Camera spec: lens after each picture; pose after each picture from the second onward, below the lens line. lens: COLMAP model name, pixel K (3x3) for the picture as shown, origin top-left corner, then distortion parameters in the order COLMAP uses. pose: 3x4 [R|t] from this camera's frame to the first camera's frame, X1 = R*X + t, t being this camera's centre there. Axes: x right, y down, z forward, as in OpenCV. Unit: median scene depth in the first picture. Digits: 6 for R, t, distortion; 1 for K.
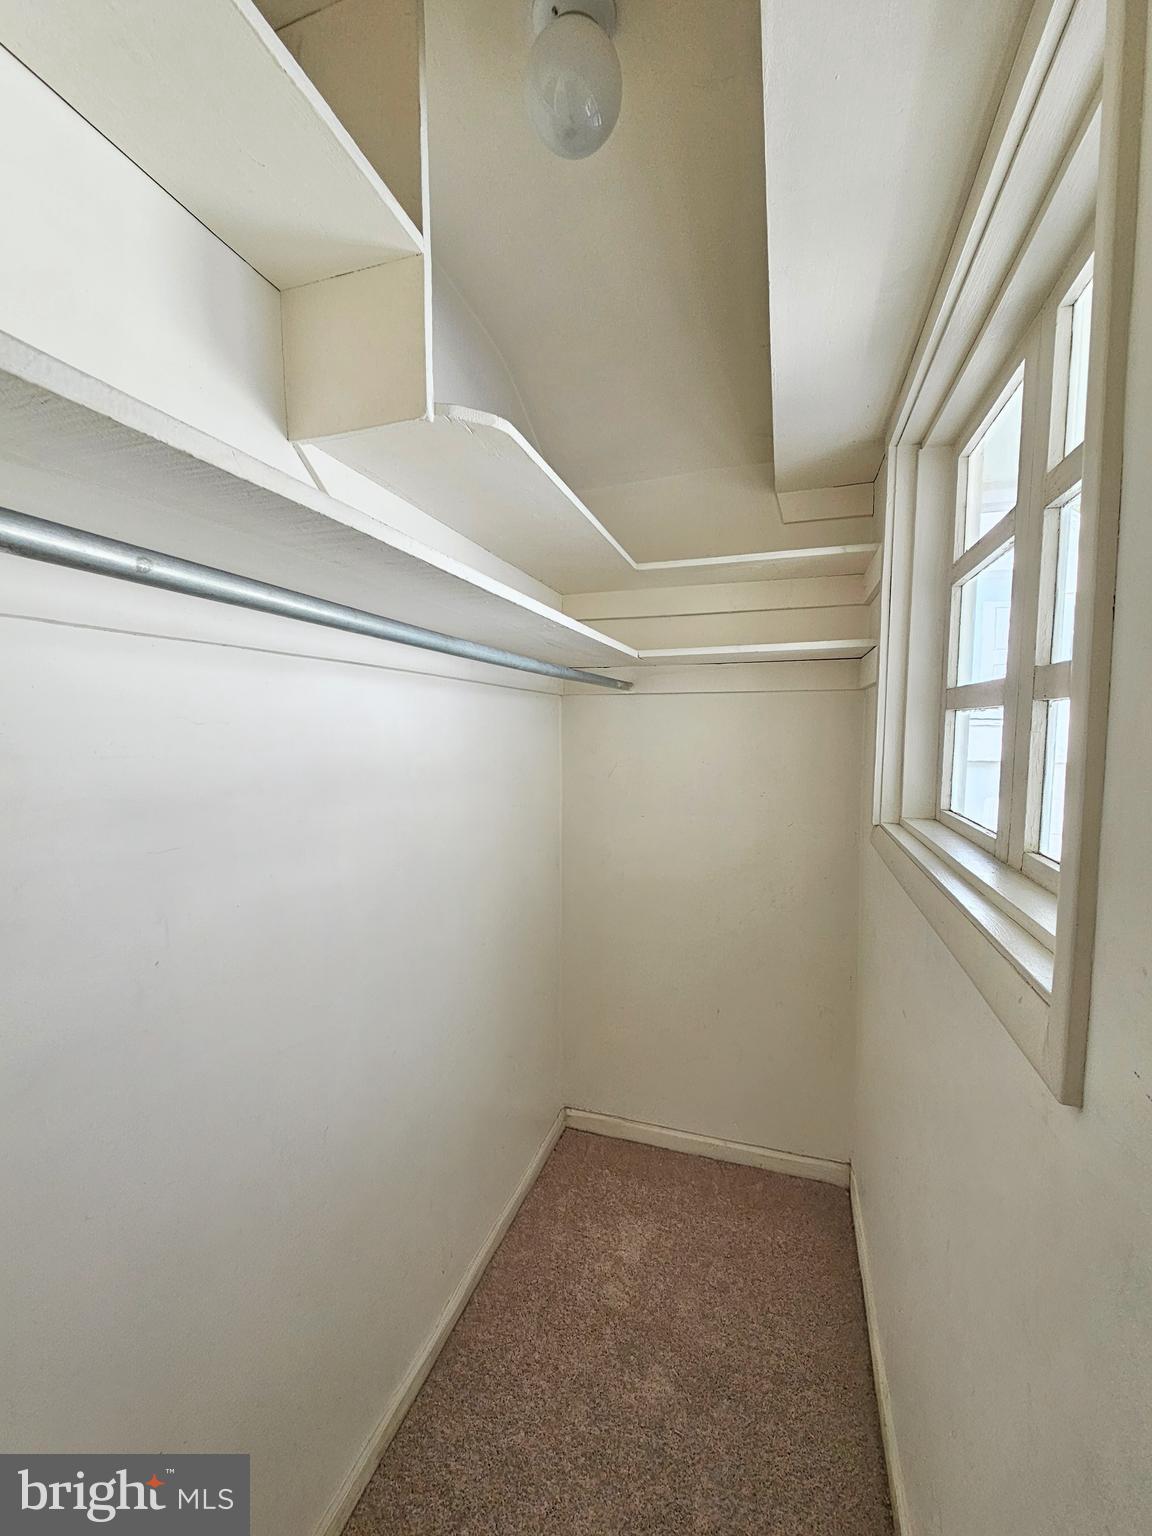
lens RADIAL K [[635.1, 0, 572.9], [0, 635.1, 771.5], [0, 0, 1]] dist [-0.000601, 0.000594]
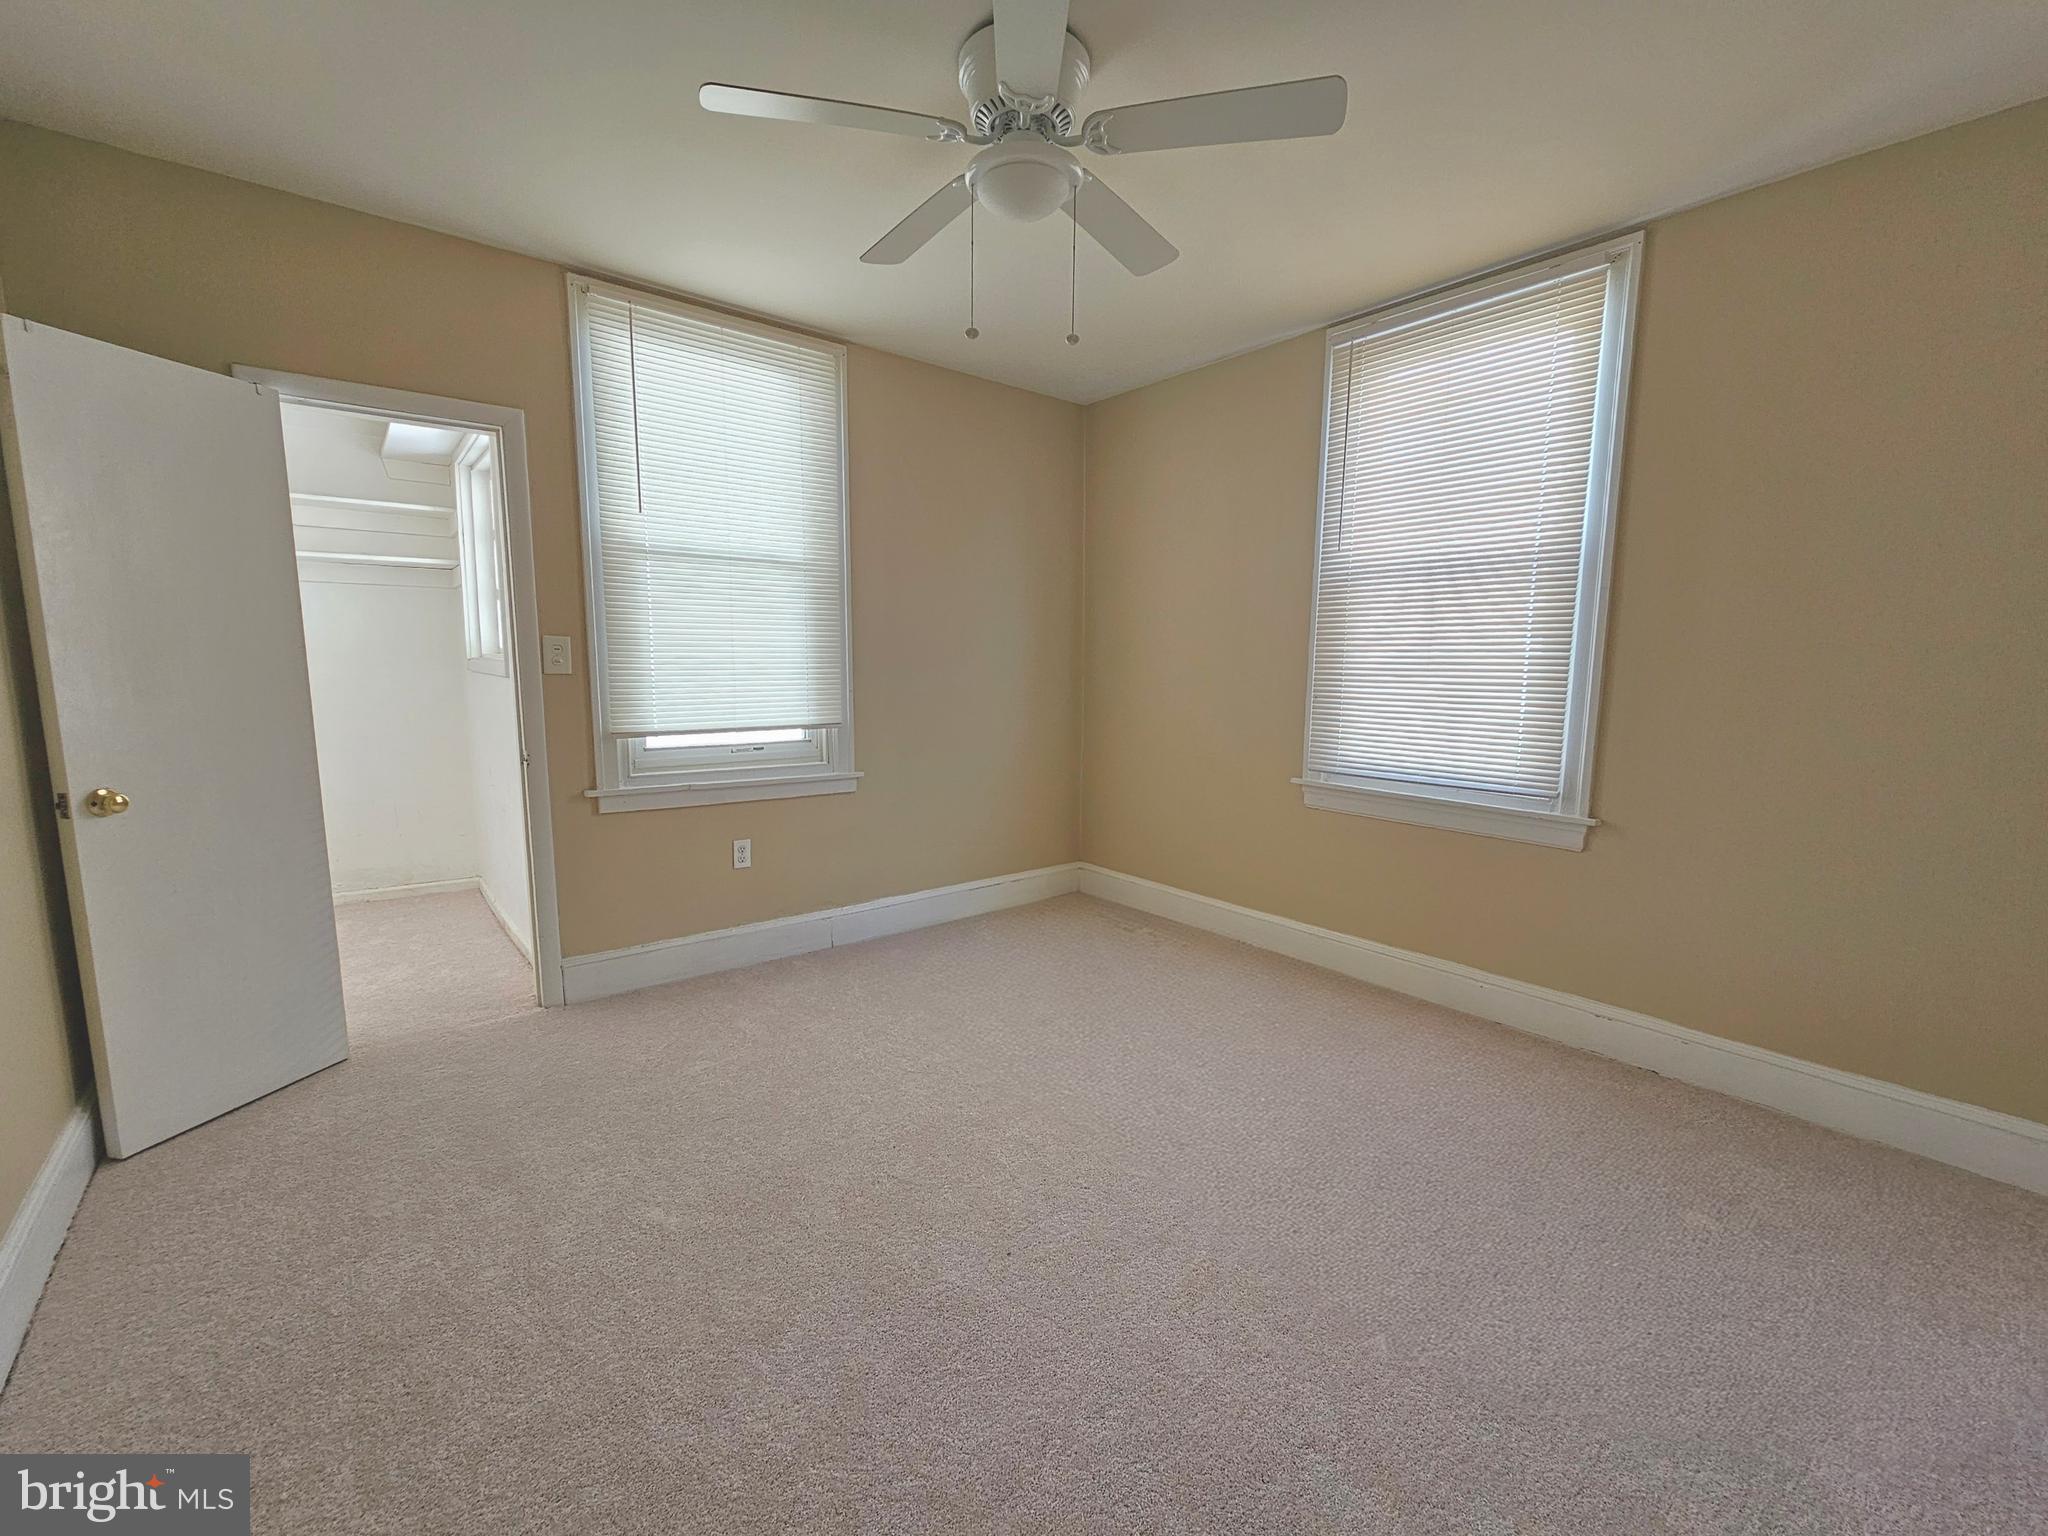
lens RADIAL K [[846.8, 0, 1025.0], [0, 846.8, 769.3], [0, 0, 1]] dist [-0.000601, 0.000594]
pose [[0.526735, -0.100415, 0.844078, -0.845053], [0.042480, 0.994867, 0.091845, 0.257216], [-0.848967, -0.012521, 0.528297, -1.816426]]
